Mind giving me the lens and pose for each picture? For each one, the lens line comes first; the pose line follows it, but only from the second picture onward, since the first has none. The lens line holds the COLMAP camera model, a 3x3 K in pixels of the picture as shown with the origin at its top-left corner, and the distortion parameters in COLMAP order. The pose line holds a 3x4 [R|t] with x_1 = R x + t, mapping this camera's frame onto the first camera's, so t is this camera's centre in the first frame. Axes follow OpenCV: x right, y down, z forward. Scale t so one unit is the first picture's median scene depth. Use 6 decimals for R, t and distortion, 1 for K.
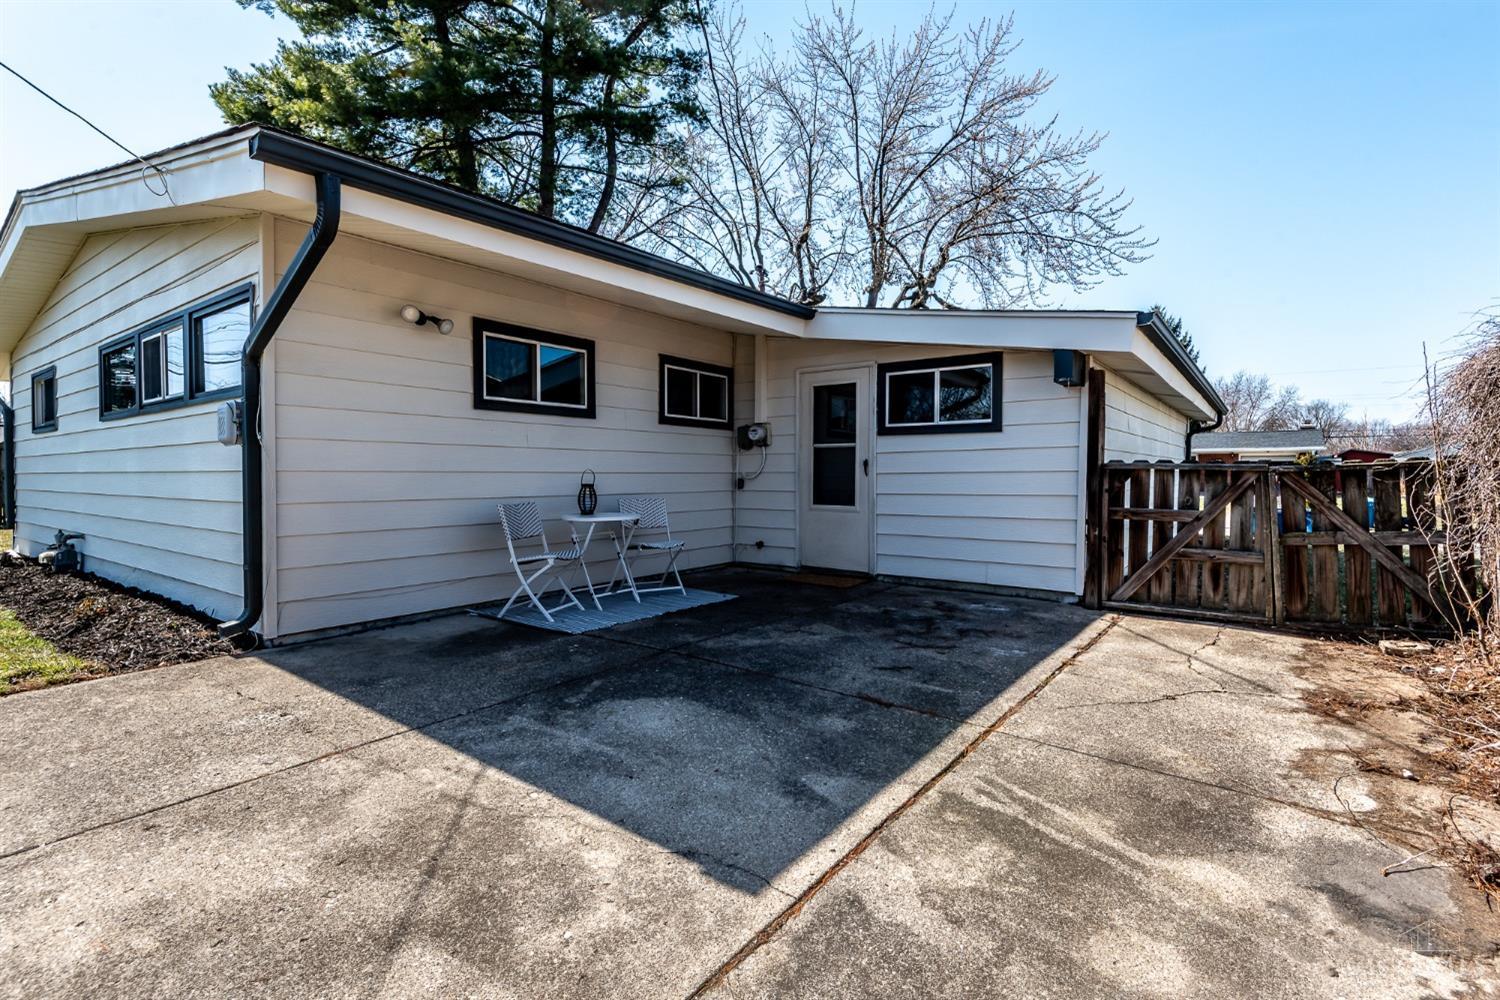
lens RADIAL K [[710.2, 0, 748.3], [0, 710.2, 489.5], [0, 0, 1]] dist [0.000973, -0.000793]
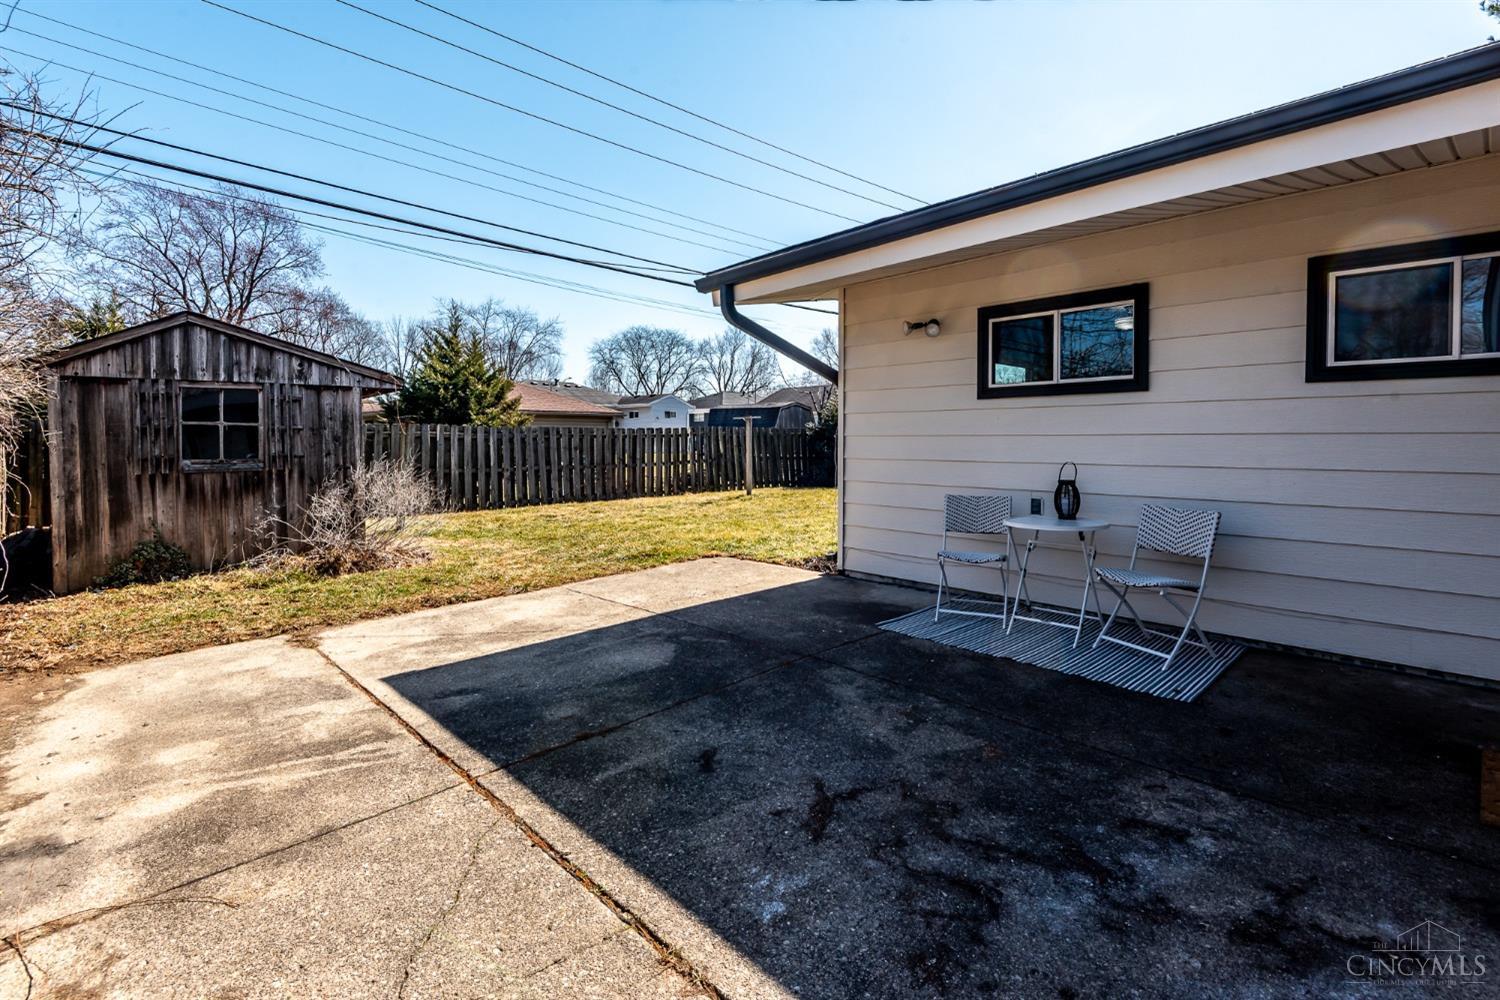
lens RADIAL K [[694.1, 0, 757.1], [0, 694.1, 460.6], [0, 0, 1]] dist [0.000599, 0.000534]
pose [[-0.147497, 0.034502, -0.988461, 1.104878], [-0.019602, 0.999093, 0.037798, -0.097953], [0.988868, 0.024950, -0.146687, 1.435095]]
